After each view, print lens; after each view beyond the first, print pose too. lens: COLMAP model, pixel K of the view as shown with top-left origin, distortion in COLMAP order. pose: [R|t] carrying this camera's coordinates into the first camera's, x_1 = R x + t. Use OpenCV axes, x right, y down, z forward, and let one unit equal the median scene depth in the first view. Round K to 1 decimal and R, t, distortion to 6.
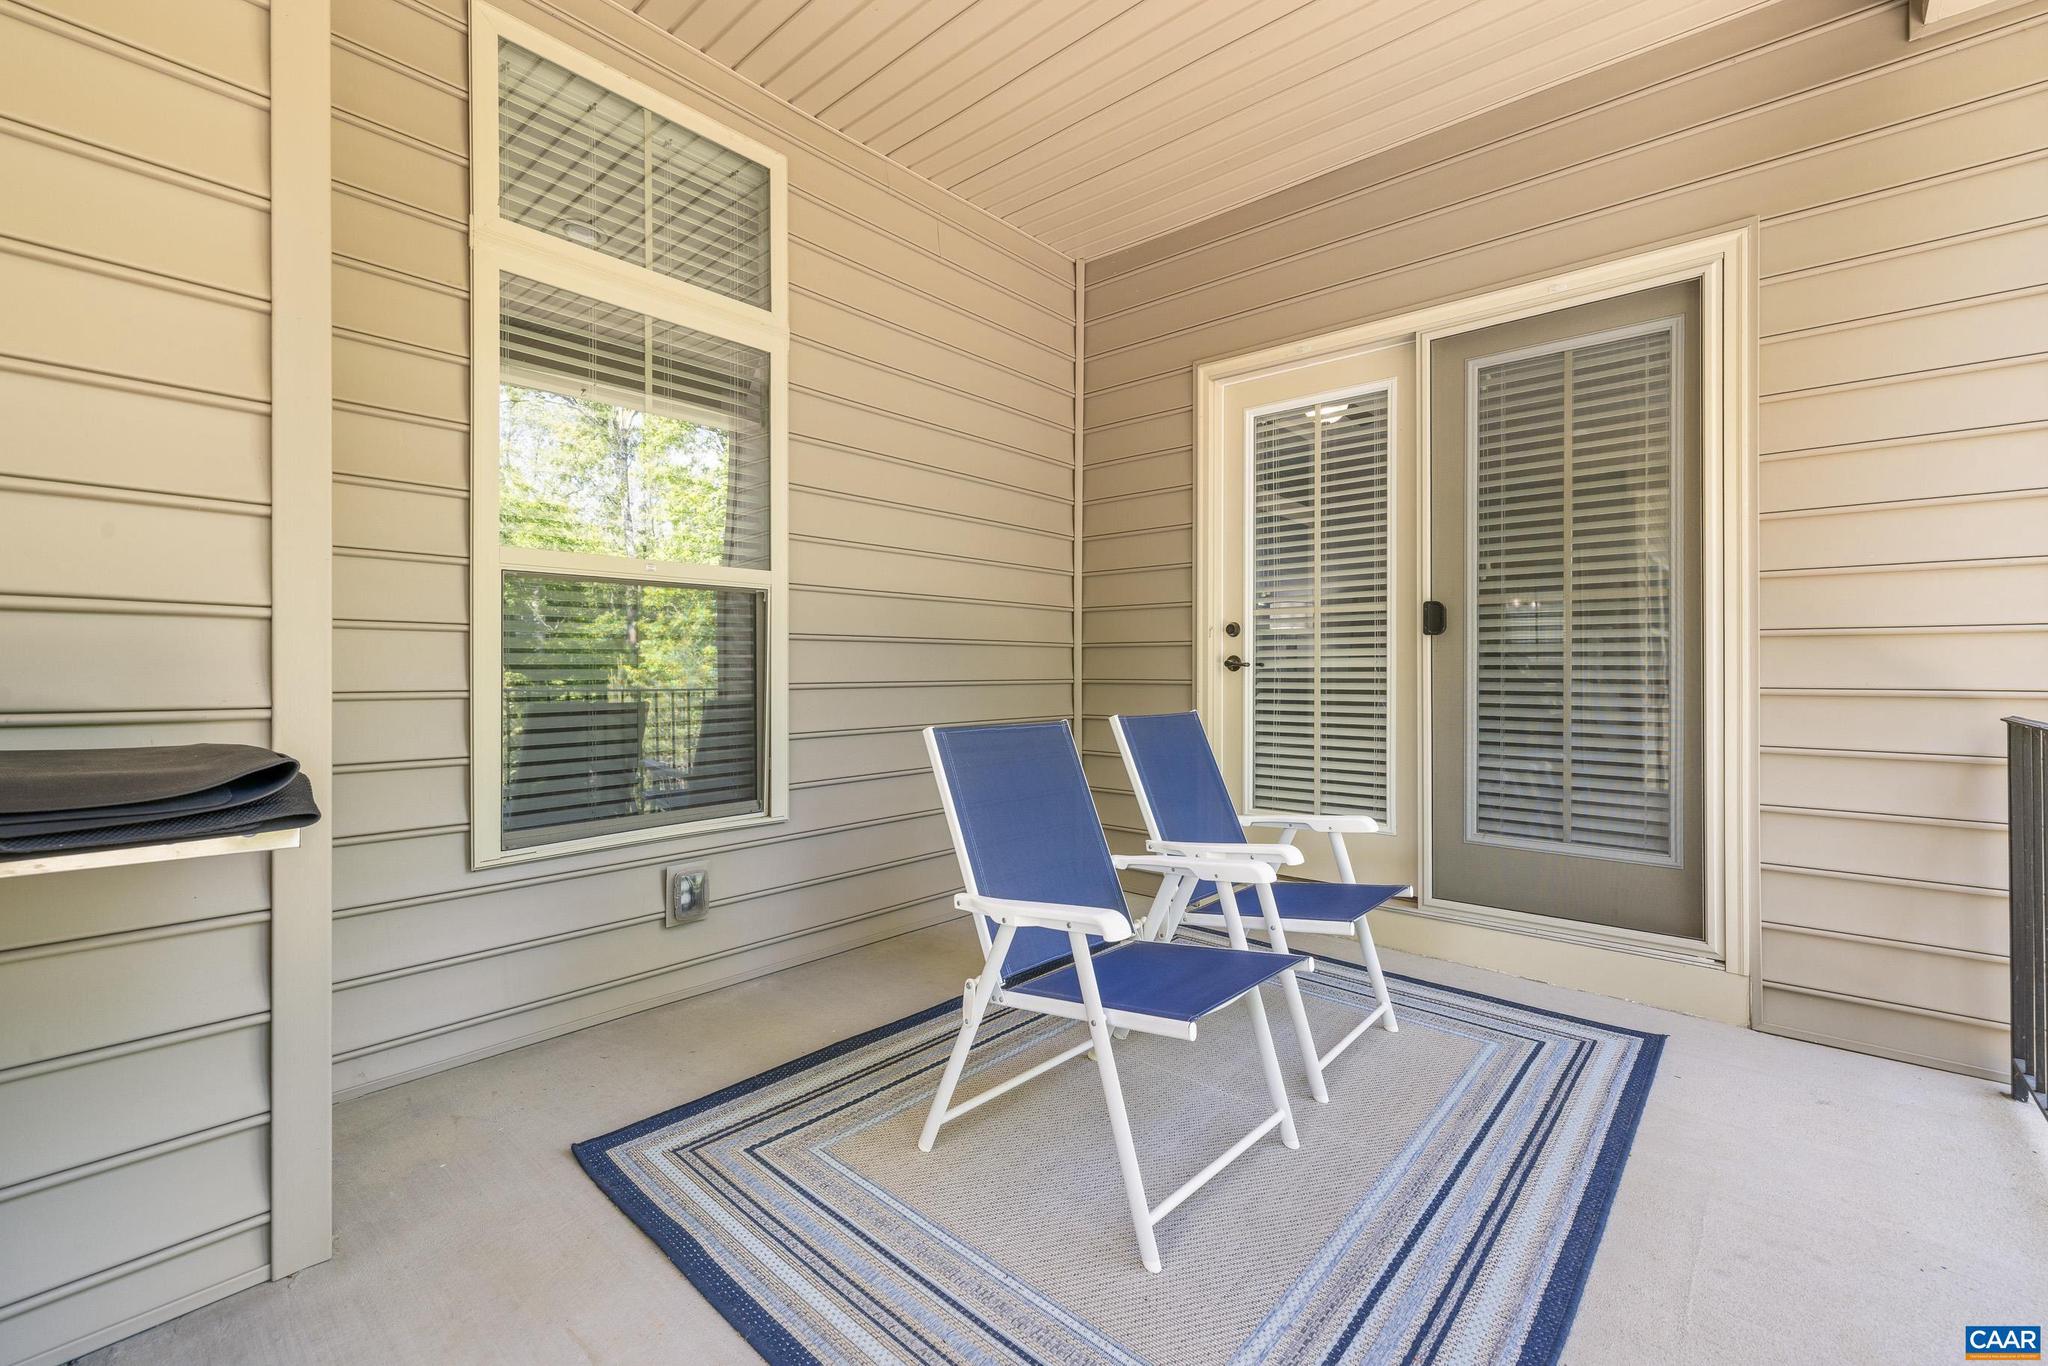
lens RADIAL K [[877.0, 0, 1021.4], [0, 877.0, 668.6], [0, 0, 1]] dist [0.000526, 0.000780]
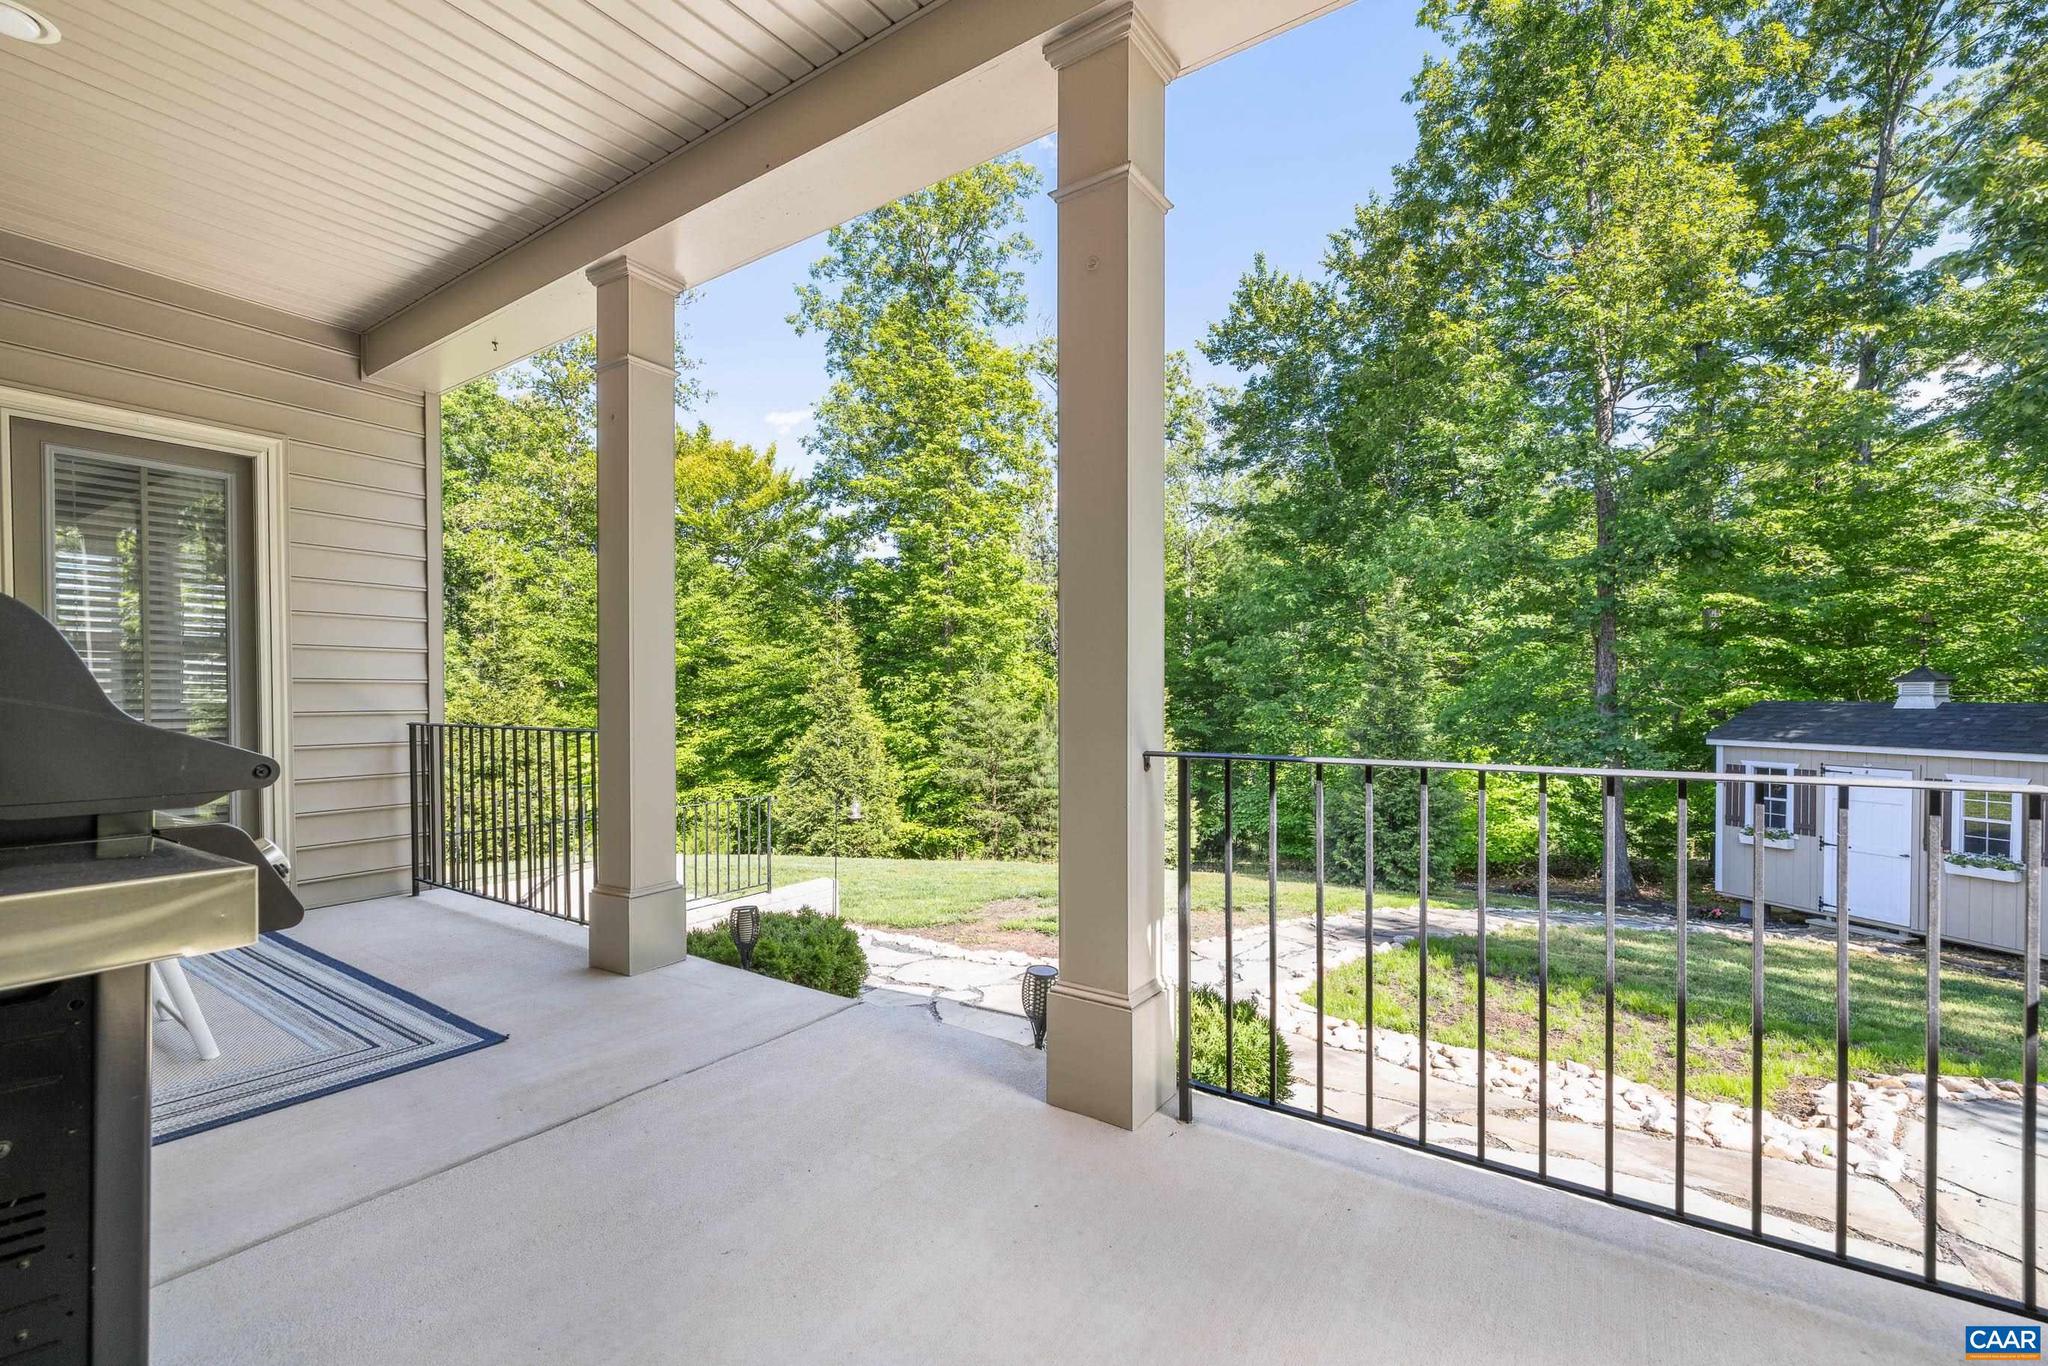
lens RADIAL K [[877.9, 0, 1021.5], [0, 877.9, 703.9], [0, 0, 1]] dist [0.001431, 0.000279]
pose [[-0.113289, -0.012239, 0.993487, -0.894908], [-0.000005, 0.999924, 0.012318, -0.014084], [-0.993562, 0.001391, -0.113280, -0.192112]]
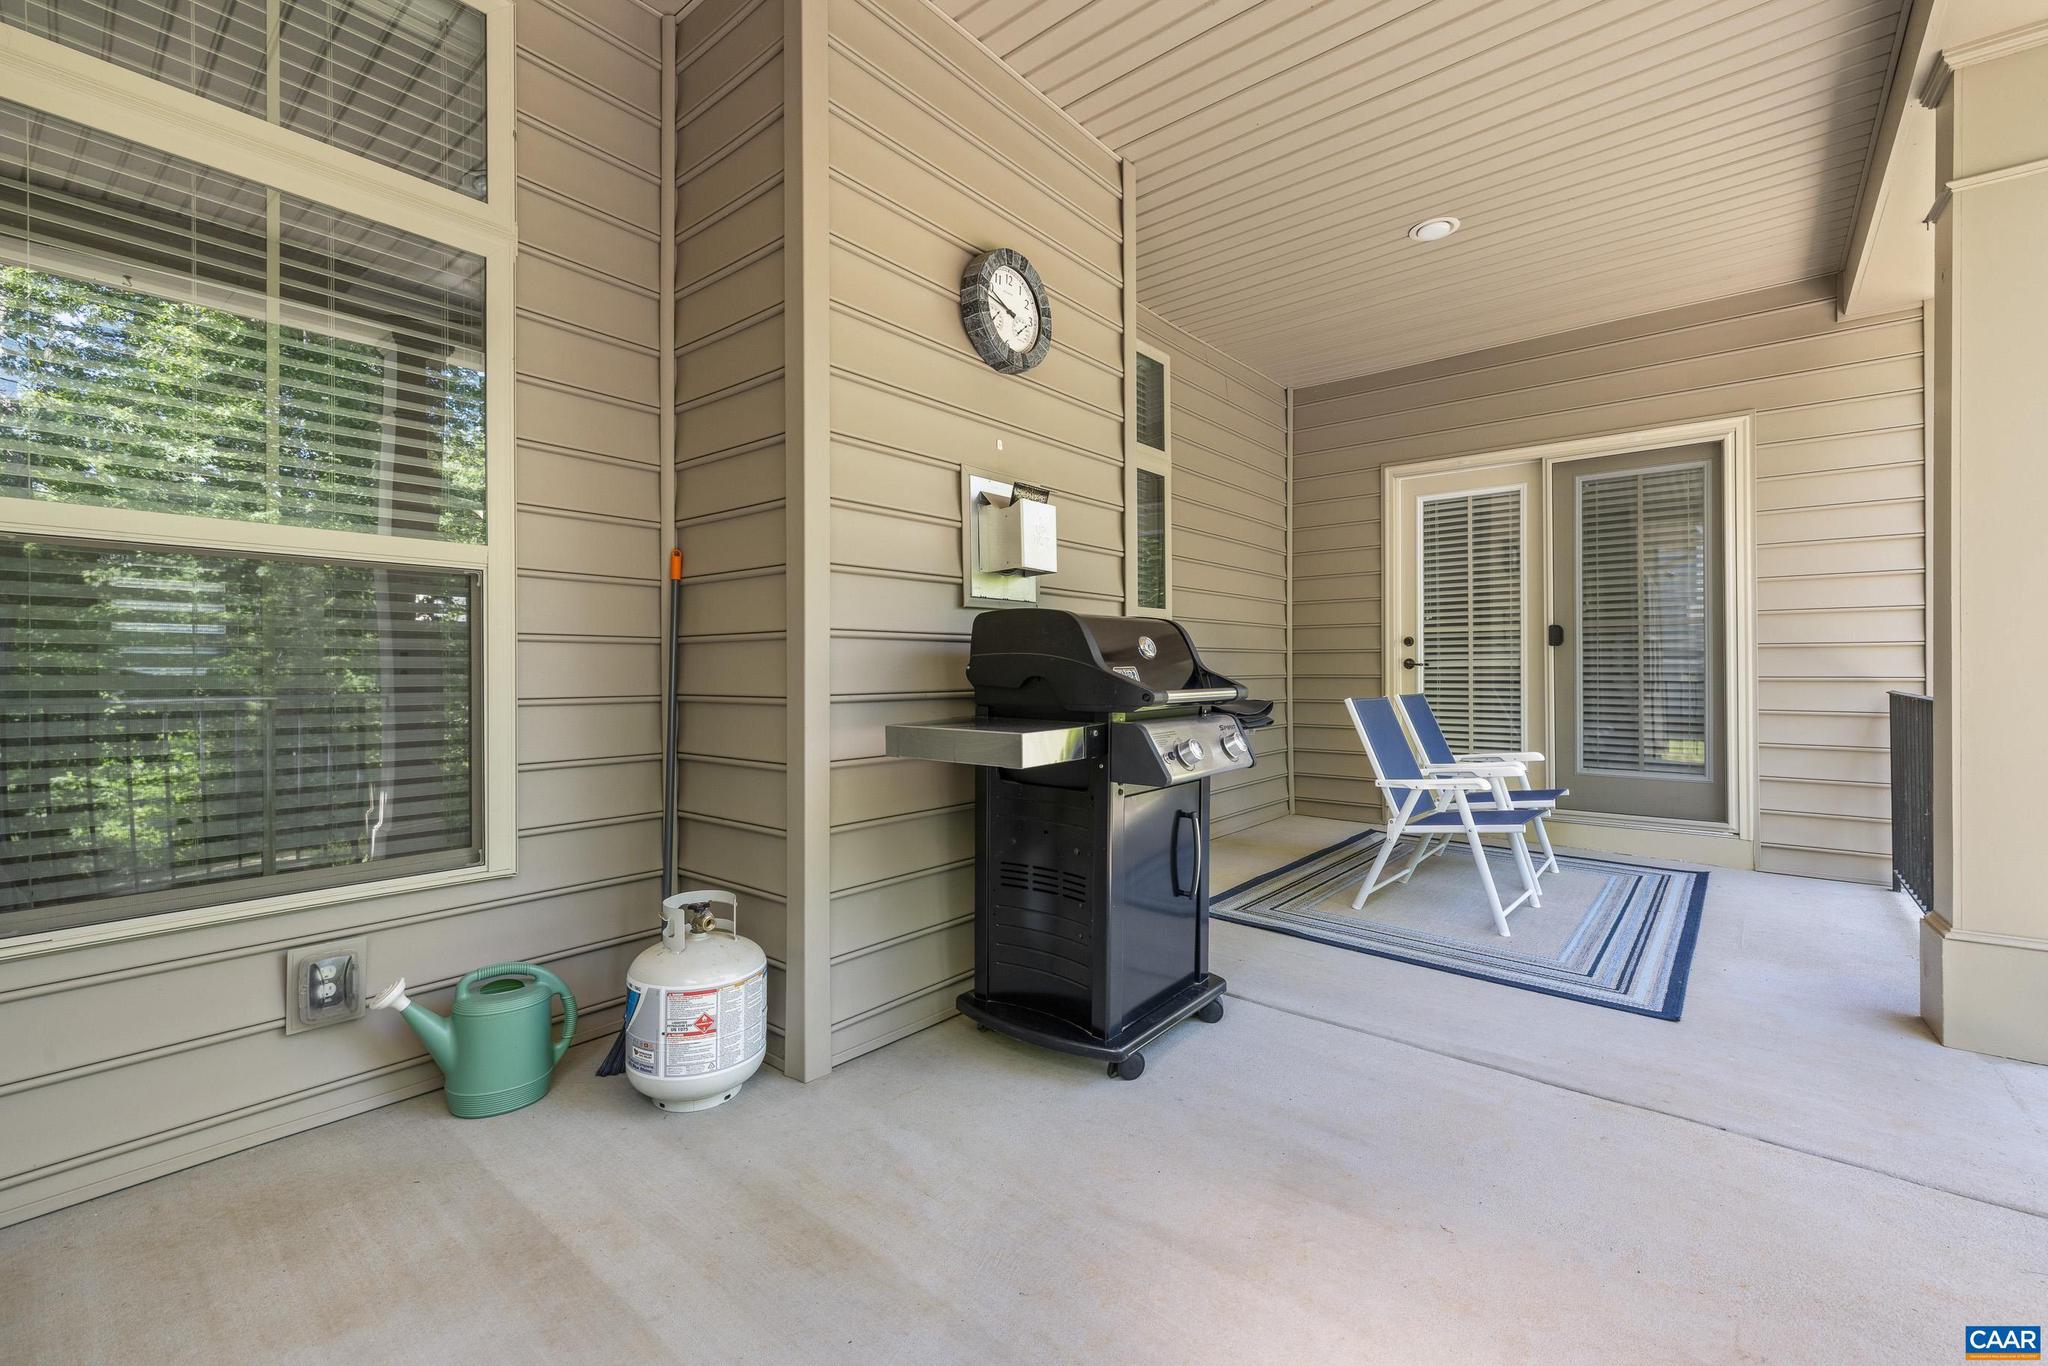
lens RADIAL K [[864.5, 0, 1027.4], [0, 864.5, 664.1], [0, 0, 1]] dist [-0.001250, -0.000498]
pose [[0.999772, -0.004226, 0.020912, -0.576151], [0.004310, 0.999983, -0.003964, -0.003219], [-0.020895, 0.004053, 0.999773, -0.611930]]
